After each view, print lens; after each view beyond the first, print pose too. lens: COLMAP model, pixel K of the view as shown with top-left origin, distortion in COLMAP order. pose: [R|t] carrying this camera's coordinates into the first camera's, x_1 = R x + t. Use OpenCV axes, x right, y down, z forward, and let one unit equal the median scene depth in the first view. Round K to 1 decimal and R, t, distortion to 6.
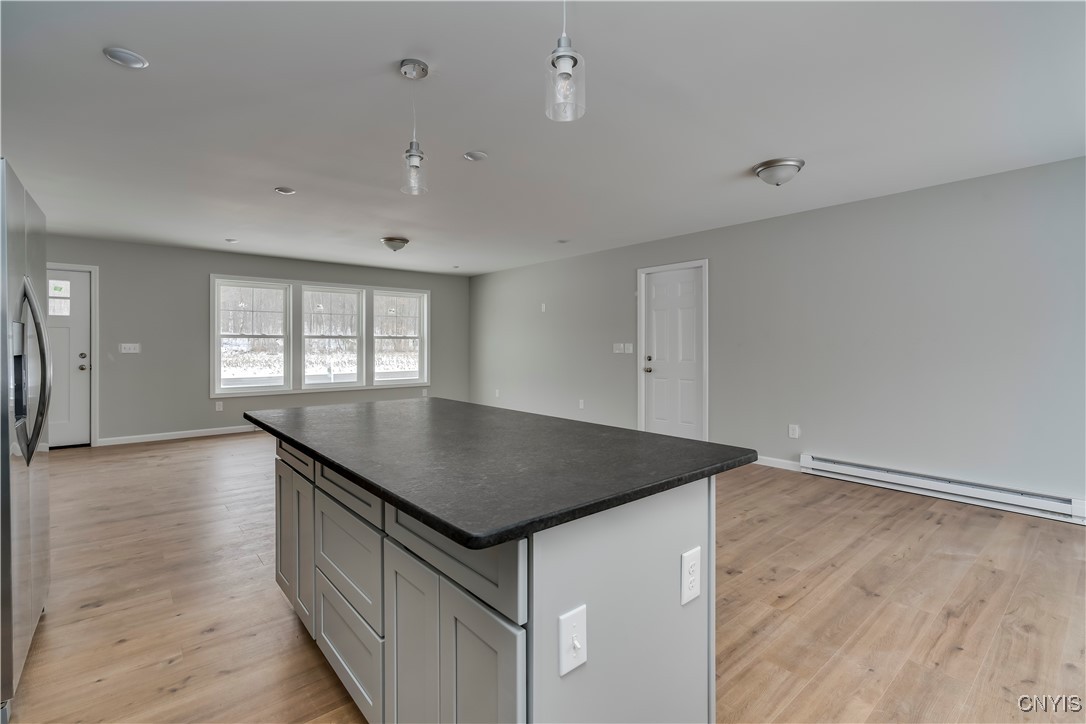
lens RADIAL K [[491.9, 0, 548.0], [0, 491.9, 347.3], [0, 0, 1]] dist [-0.001910, 0.000563]
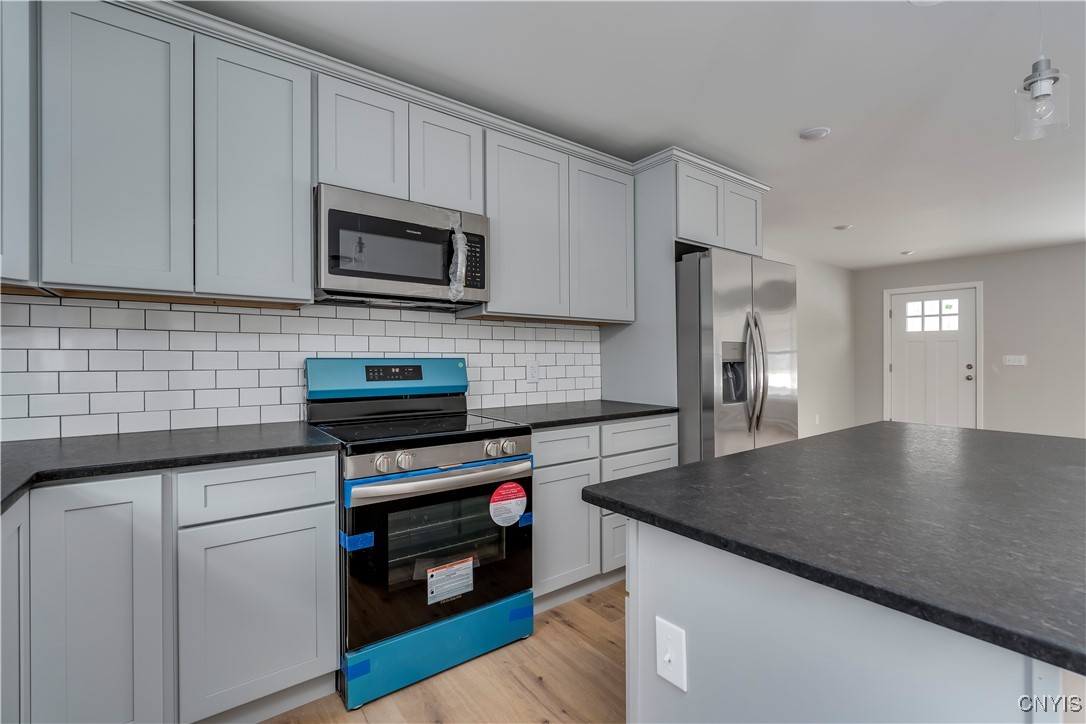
lens RADIAL K [[490.4, 0, 543.0], [0, 490.4, 362.0], [0, 0, 1]] dist [-0.011531, -0.000130]
pose [[-0.056647, 0.013305, -0.998306, 0.379666], [-0.009307, 0.999861, 0.013854, 0.001318], [0.998351, 0.010076, -0.056515, 0.294250]]
